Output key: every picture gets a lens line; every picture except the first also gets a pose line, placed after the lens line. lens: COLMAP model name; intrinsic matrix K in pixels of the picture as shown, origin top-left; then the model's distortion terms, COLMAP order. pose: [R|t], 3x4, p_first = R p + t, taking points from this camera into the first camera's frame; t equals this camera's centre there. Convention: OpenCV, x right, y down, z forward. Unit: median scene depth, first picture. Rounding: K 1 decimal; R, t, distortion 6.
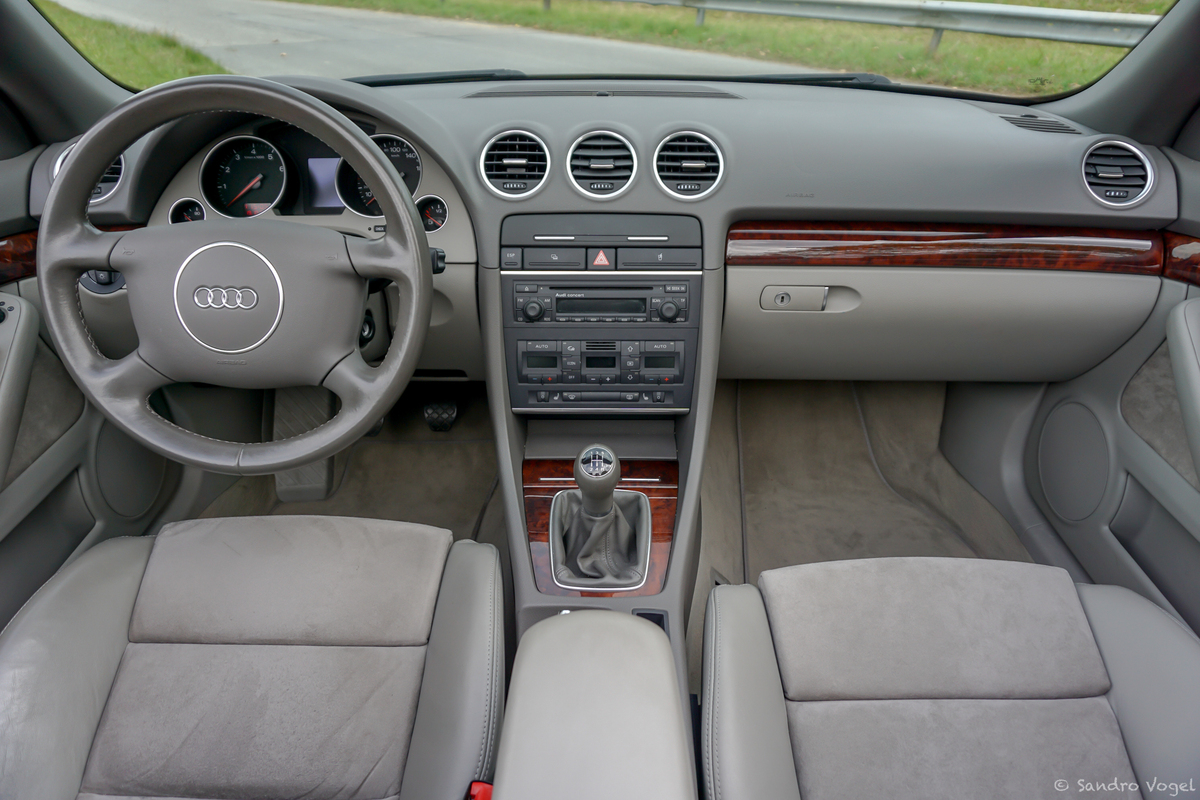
lens RADIAL K [[812.2, 0, 599.6], [0, 812.2, 401.8], [0, 0, 1]] dist [-0.040886, 0.031391]
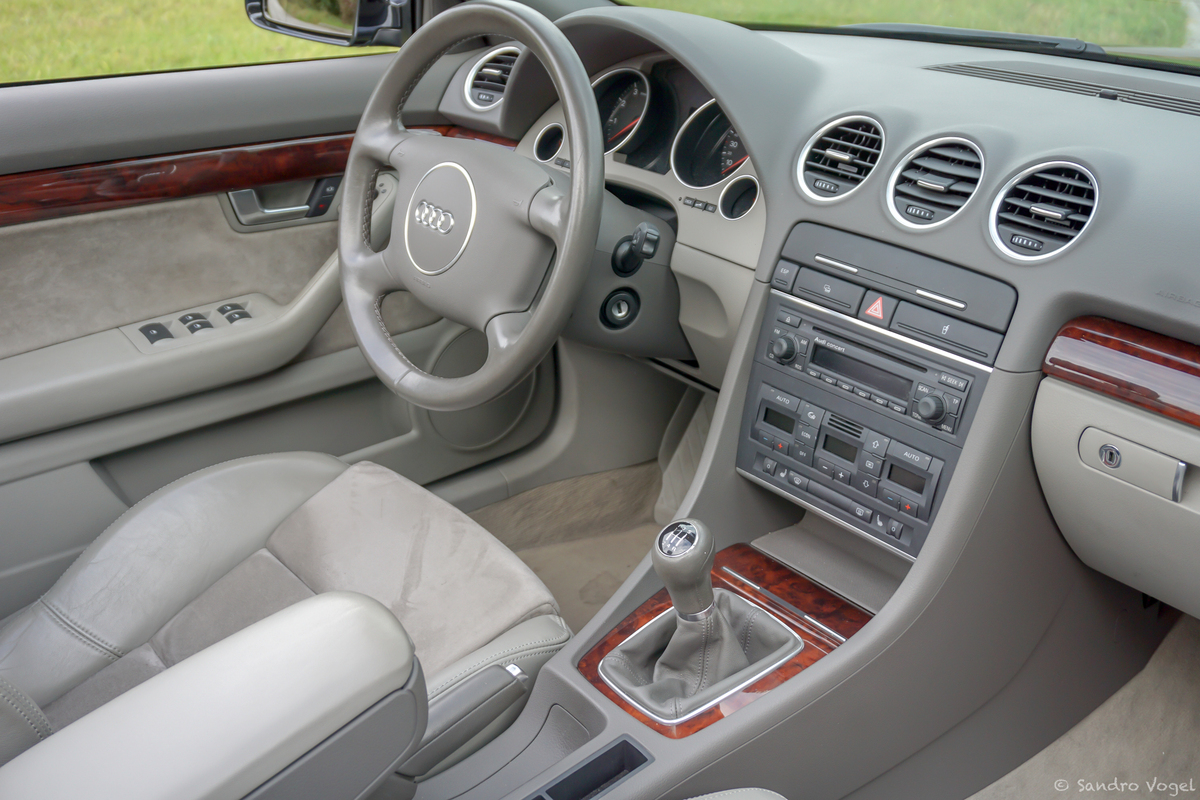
lens RADIAL K [[1303.0, 0, 593.6], [0, 1303.0, 406.2], [0, 0, 1]] dist [0.006132, 0.000000]
pose [[0.629688, 0.324820, -0.705680, 0.665936], [-0.383716, 0.919890, 0.081024, -0.094076], [0.675466, 0.219761, 0.703882, 0.053796]]
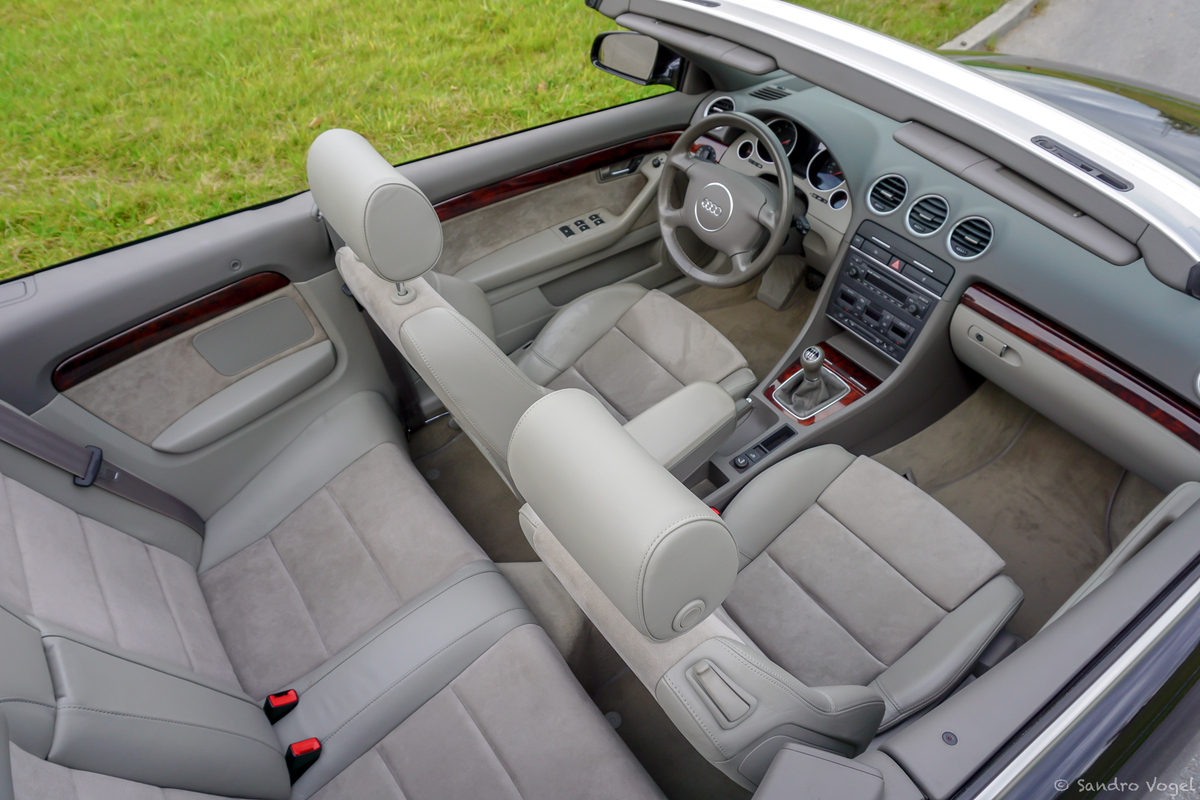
lens RADIAL K [[812.2, 0, 592.6], [0, 812.2, 394.5], [0, 0, 1]] dist [-0.040886, 0.031391]
pose [[0.589766, 0.557486, -0.584282, 0.791886], [-0.404229, 0.830130, 0.384037, -0.345806], [0.699125, 0.009692, 0.714934, -0.718150]]
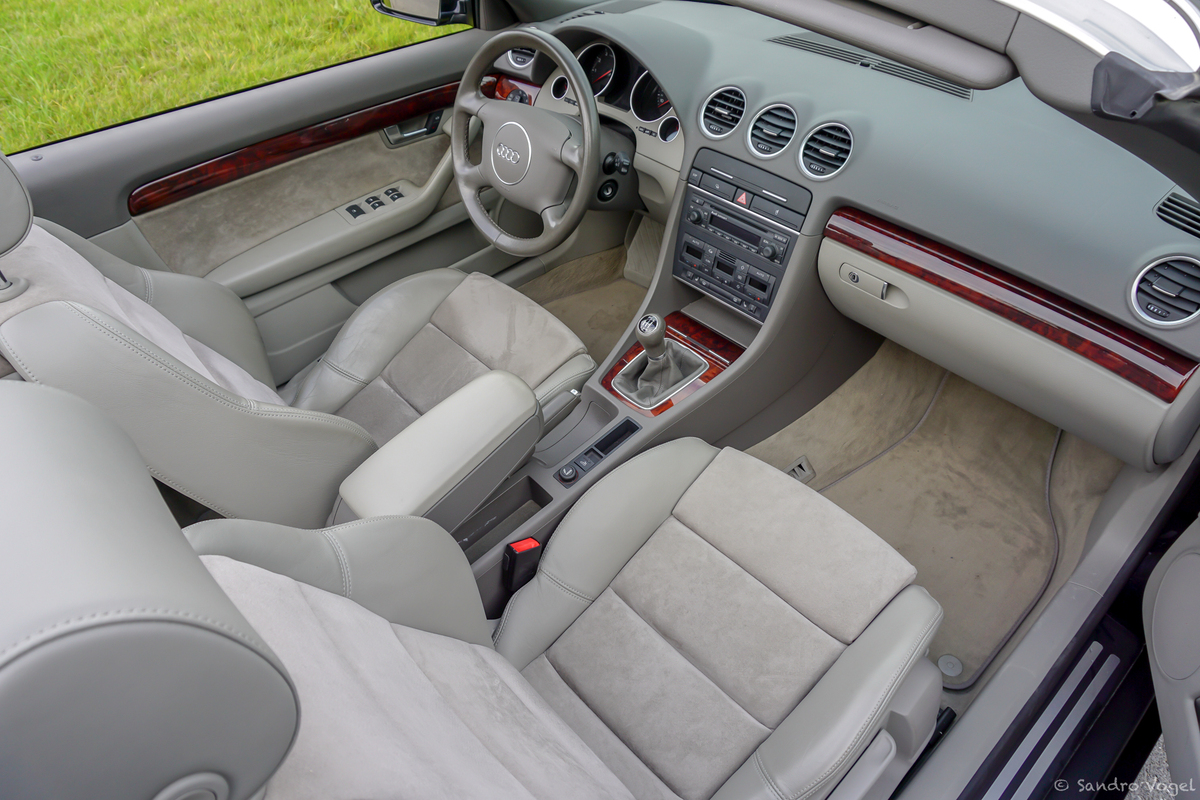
lens RADIAL K [[812.2, 0, 593.2], [0, 812.2, 394.8], [0, 0, 1]] dist [-0.040886, 0.031391]
pose [[0.674554, 0.474323, -0.565681, 0.761459], [-0.329539, 0.879160, 0.344212, -0.269676], [0.660591, -0.045775, 0.749349, -0.217921]]
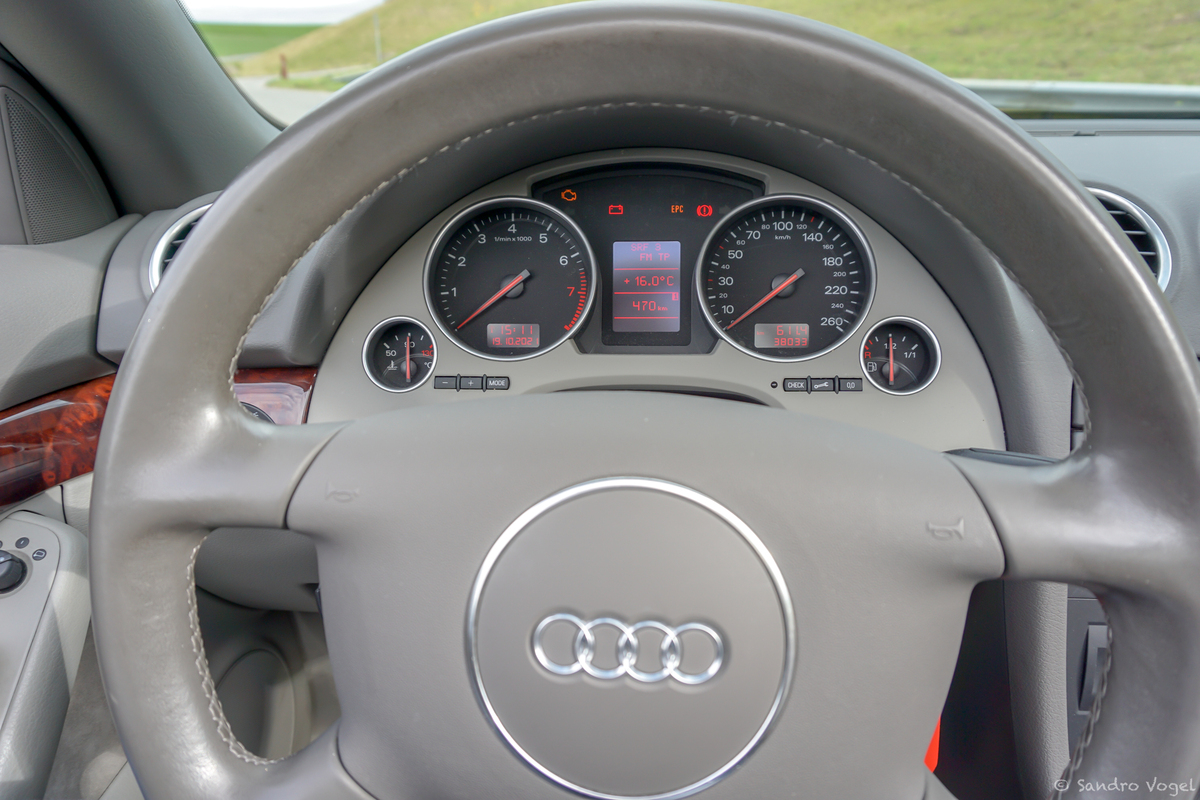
lens RADIAL K [[812.2, 0, 589.0], [0, 812.2, 388.9], [0, 0, 1]] dist [-0.040886, 0.031391]
pose [[0.997181, 0.013104, -0.073882, -0.359595], [-0.021617, 0.993056, -0.115636, -0.153820], [0.071853, 0.116907, 0.990540, 0.516221]]
